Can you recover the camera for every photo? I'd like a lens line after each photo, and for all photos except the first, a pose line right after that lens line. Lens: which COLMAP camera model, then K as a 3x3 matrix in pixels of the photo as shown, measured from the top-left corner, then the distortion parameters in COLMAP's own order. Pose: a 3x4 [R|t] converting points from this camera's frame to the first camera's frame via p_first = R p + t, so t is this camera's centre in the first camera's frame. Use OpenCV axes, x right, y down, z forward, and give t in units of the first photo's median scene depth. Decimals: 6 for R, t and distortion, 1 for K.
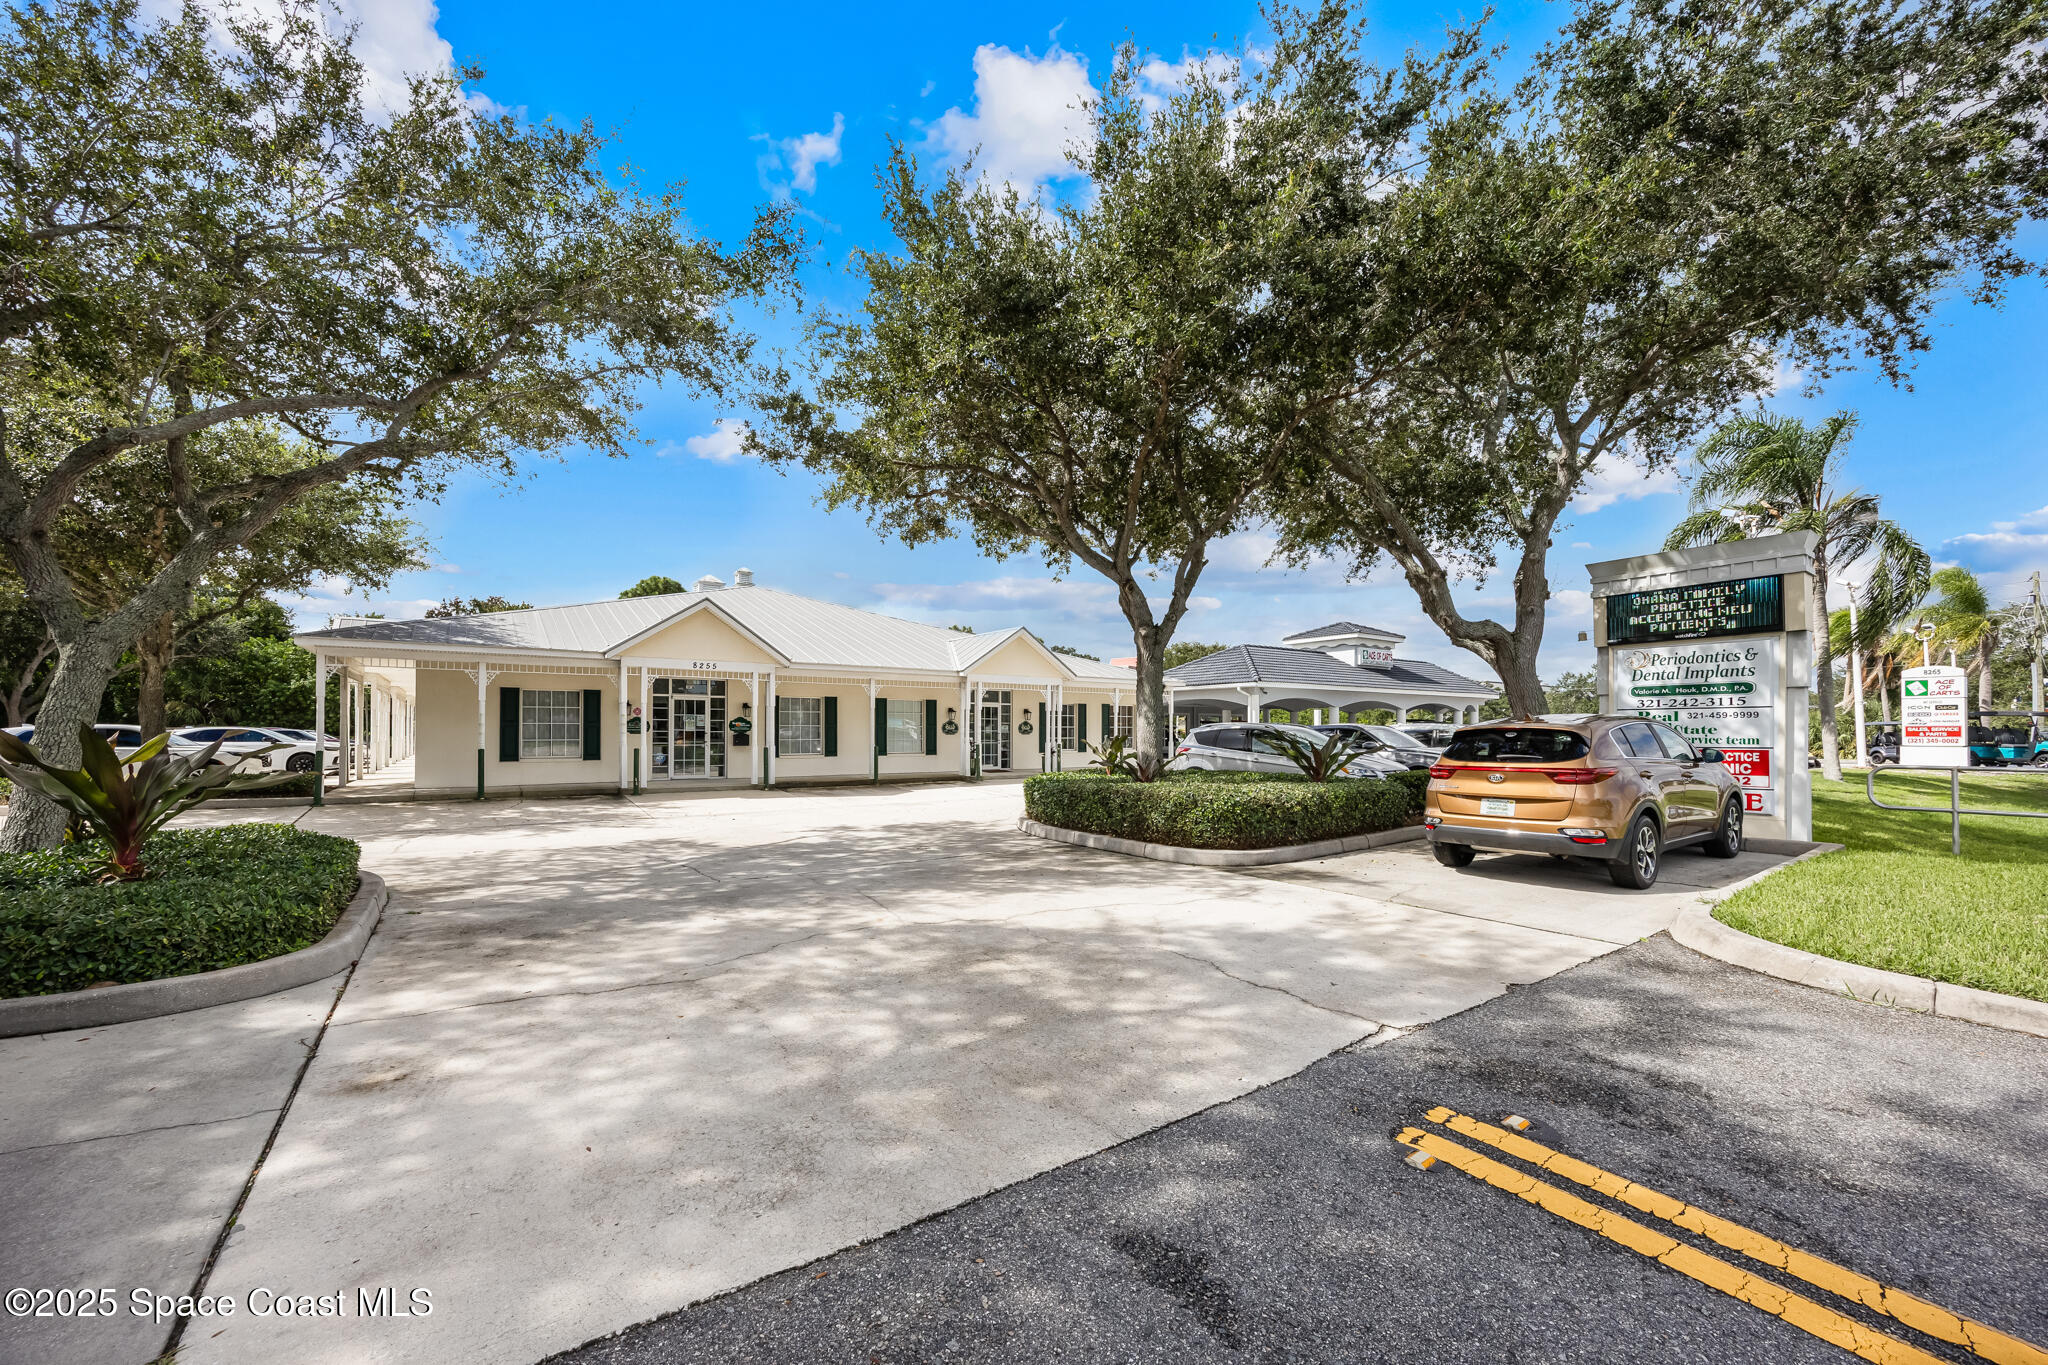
lens RADIAL K [[762.4, 0, 1015.1], [0, 762.4, 727.7], [0, 0, 1]] dist [0.016293, 0.000054]
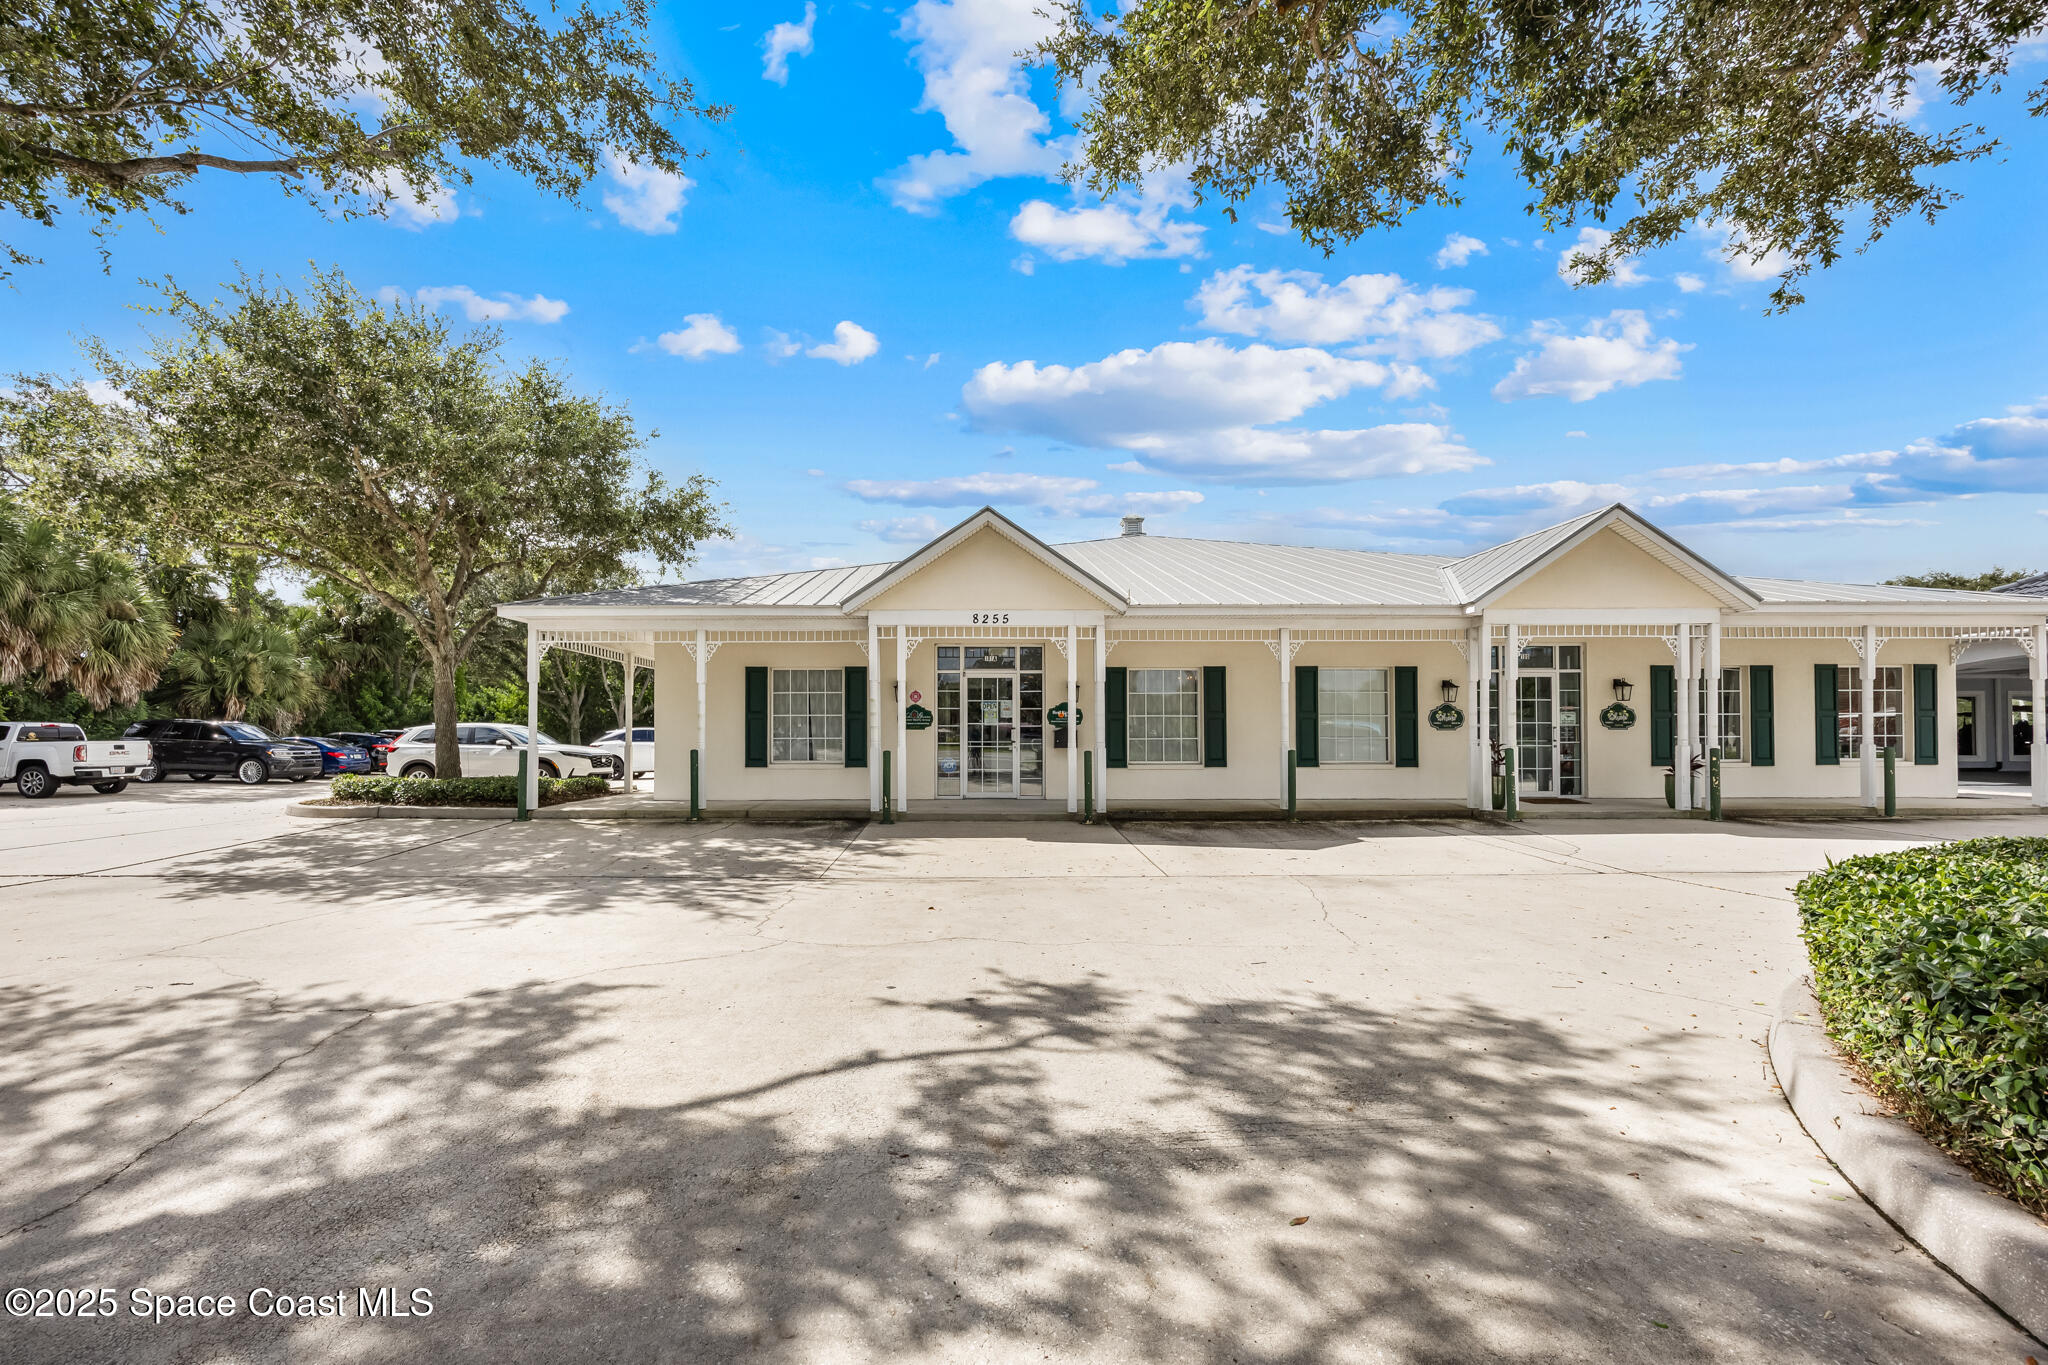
lens RADIAL K [[762.4, 0, 1015.1], [0, 762.4, 727.7], [0, 0, 1]] dist [0.016293, 0.000054]
pose [[0.823504, -0.011445, -0.567196, -0.030474], [0.007704, 0.999930, -0.008991, 0.010558], [0.567259, 0.003035, 0.823534, 0.399563]]
